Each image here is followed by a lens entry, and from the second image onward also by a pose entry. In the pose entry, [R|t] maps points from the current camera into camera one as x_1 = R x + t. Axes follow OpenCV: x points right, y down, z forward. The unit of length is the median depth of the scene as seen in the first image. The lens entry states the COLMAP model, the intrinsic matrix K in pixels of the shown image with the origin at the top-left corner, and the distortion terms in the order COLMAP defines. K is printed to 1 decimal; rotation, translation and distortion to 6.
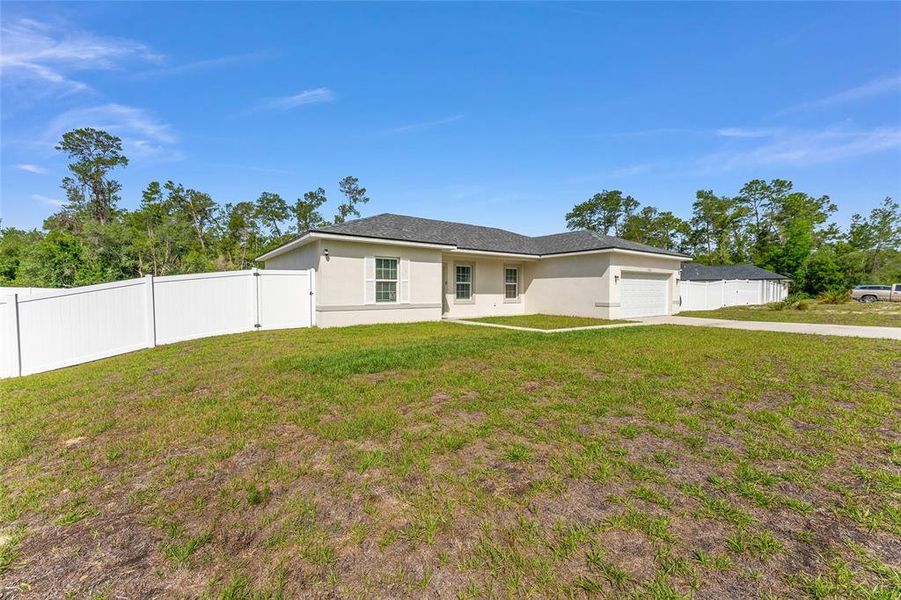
lens RADIAL K [[358.6, 0, 449.5], [0, 358.6, 300.9], [0, 0, 1]] dist [0.000987, -0.000312]
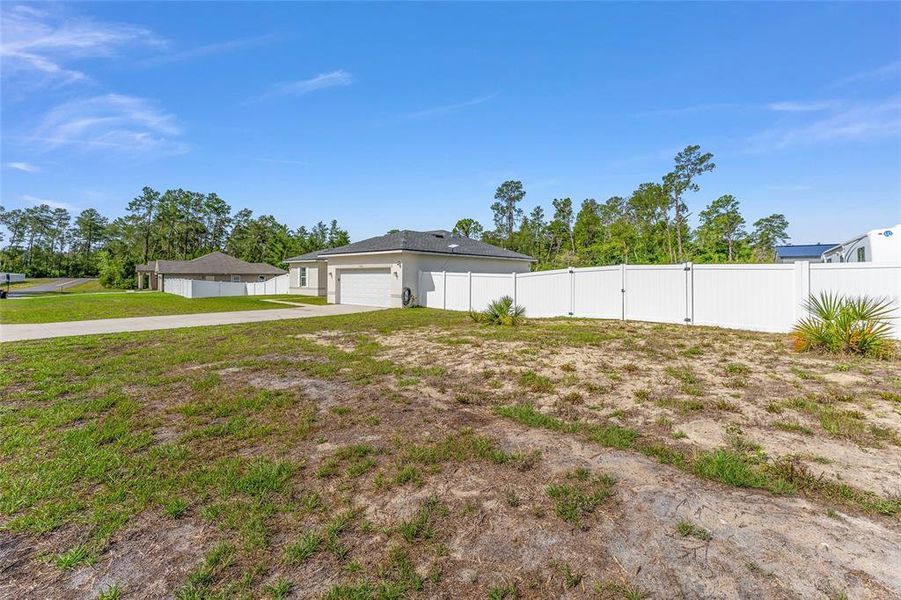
lens RADIAL K [[369.0, 0, 453.4], [0, 369.0, 277.9], [0, 0, 1]] dist [0.000130, -0.000057]
pose [[0.266123, 0.002867, -0.963935, 1.641620], [-0.027524, 0.999610, -0.004626, -0.045113], [0.963546, 0.027762, 0.266098, 0.882414]]
